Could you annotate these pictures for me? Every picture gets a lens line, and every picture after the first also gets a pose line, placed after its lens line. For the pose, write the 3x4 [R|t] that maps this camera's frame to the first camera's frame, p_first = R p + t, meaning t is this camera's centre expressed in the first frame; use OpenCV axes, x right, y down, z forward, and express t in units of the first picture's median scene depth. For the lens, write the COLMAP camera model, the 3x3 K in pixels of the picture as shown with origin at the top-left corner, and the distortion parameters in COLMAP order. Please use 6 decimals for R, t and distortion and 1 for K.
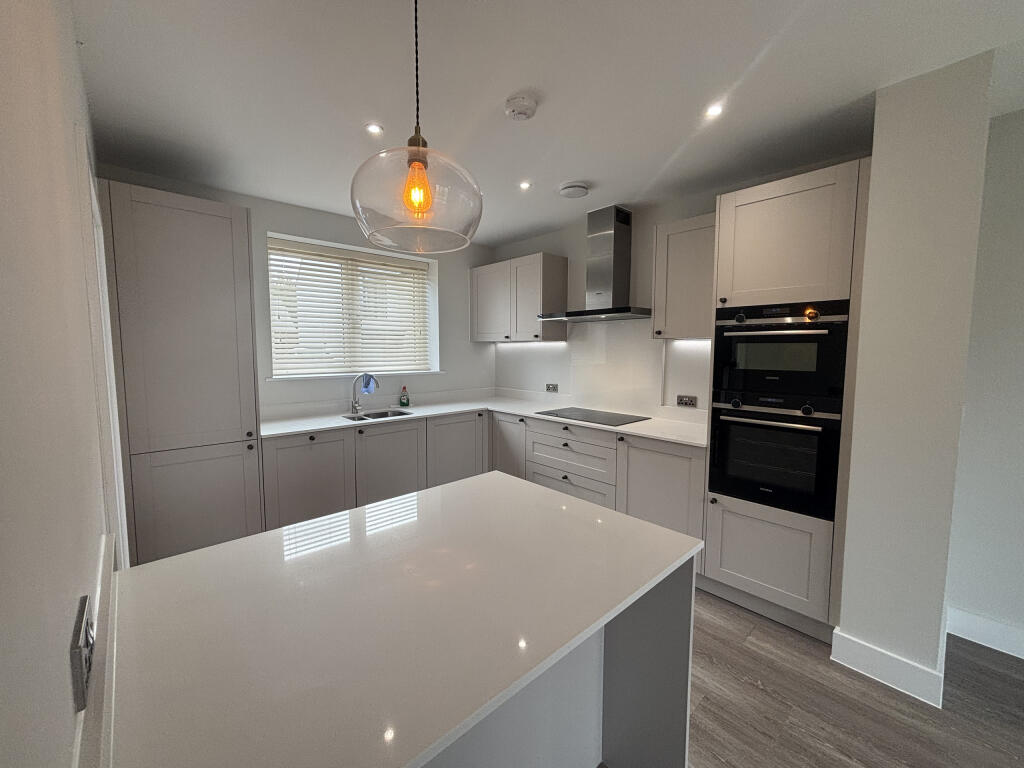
lens RADIAL K [[413.0, 0, 515.6], [0, 413.0, 381.3], [0, 0, 1]] dist [0.002248, 0.000555]
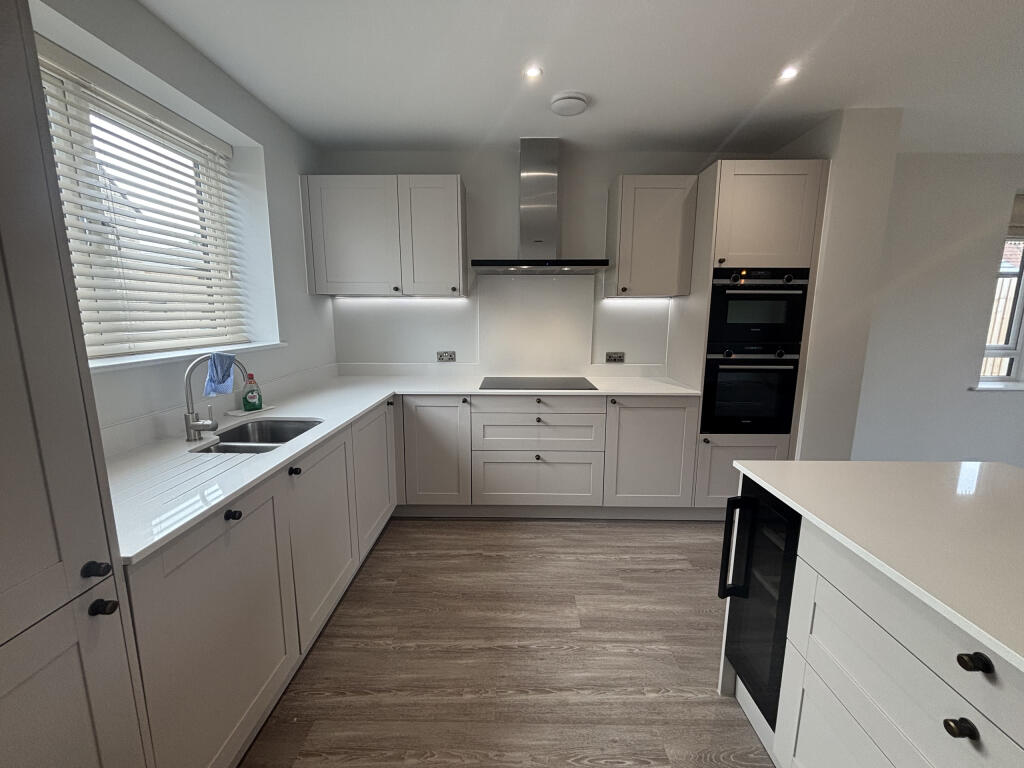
lens RADIAL K [[413.0, 0, 513.8], [0, 413.0, 385.0], [0, 0, 1]] dist [0.002248, 0.000555]
pose [[0.686411, -0.127554, 0.715940, -0.532946], [0.056982, 0.990904, 0.121911, -0.025705], [-0.724978, -0.042886, 0.687436, 0.473764]]
